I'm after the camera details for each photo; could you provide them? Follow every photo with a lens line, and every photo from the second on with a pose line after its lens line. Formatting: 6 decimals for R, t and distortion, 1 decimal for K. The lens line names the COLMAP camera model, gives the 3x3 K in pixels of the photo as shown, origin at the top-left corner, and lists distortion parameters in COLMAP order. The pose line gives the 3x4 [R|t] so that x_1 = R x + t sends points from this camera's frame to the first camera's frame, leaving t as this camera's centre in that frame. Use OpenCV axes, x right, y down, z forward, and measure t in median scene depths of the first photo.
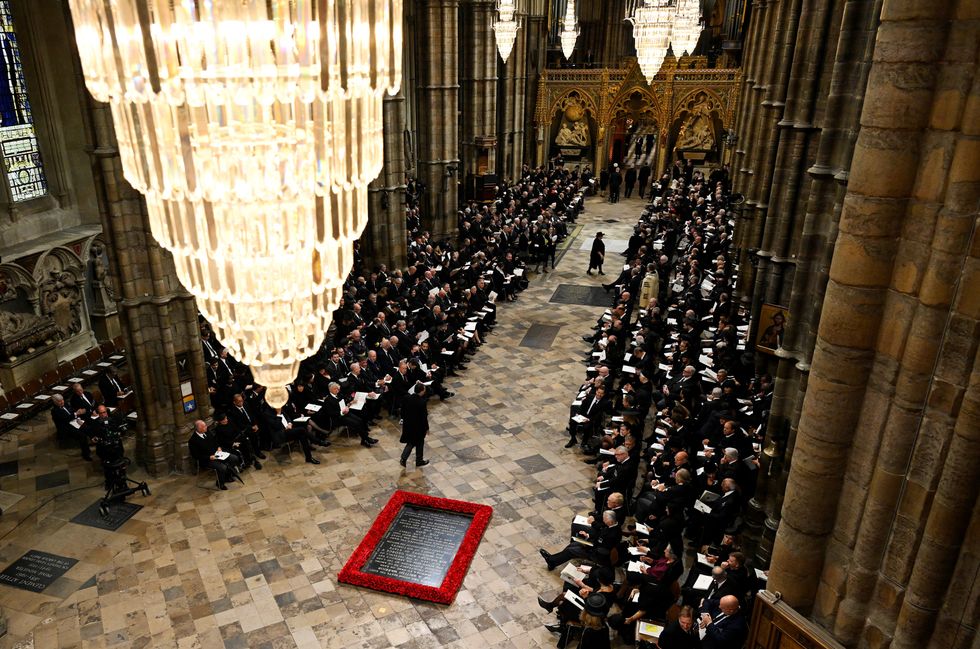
lens RADIAL K [[693.2, 0, 490.0], [0, 693.2, 324.5], [0, 0, 1]] dist [-0.002488, 0.000358]
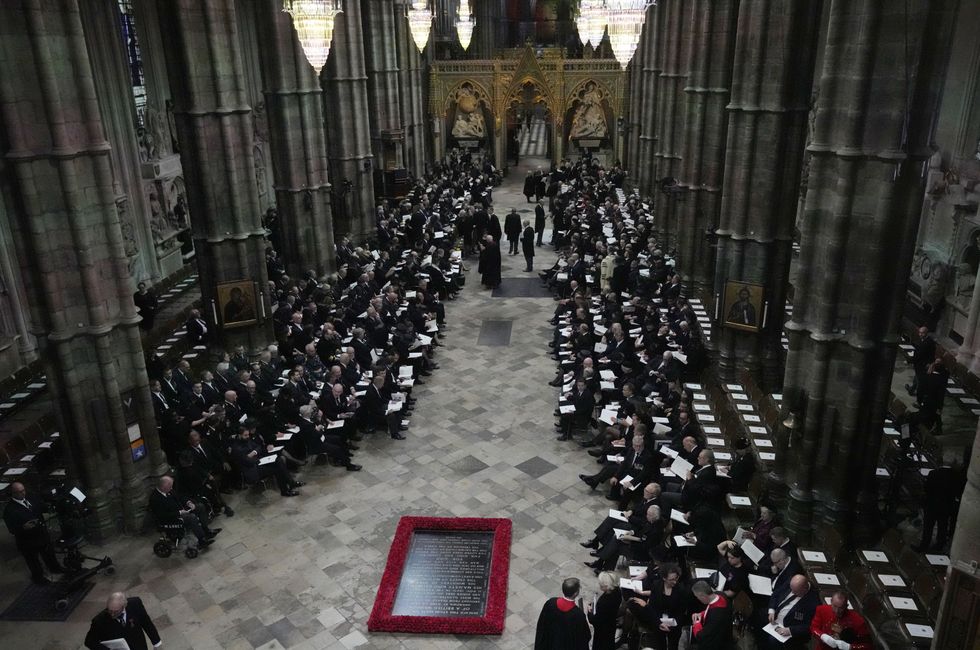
lens RADIAL K [[711.7, 0, 491.5], [0, 711.7, 290.8], [0, 0, 1]] dist [0.000398, 0.030117]
pose [[0.972128, -0.077786, 0.221171, -0.175886], [0.087388, 0.995596, -0.033950, -0.009999], [-0.217557, 0.052331, 0.974644, 0.048171]]
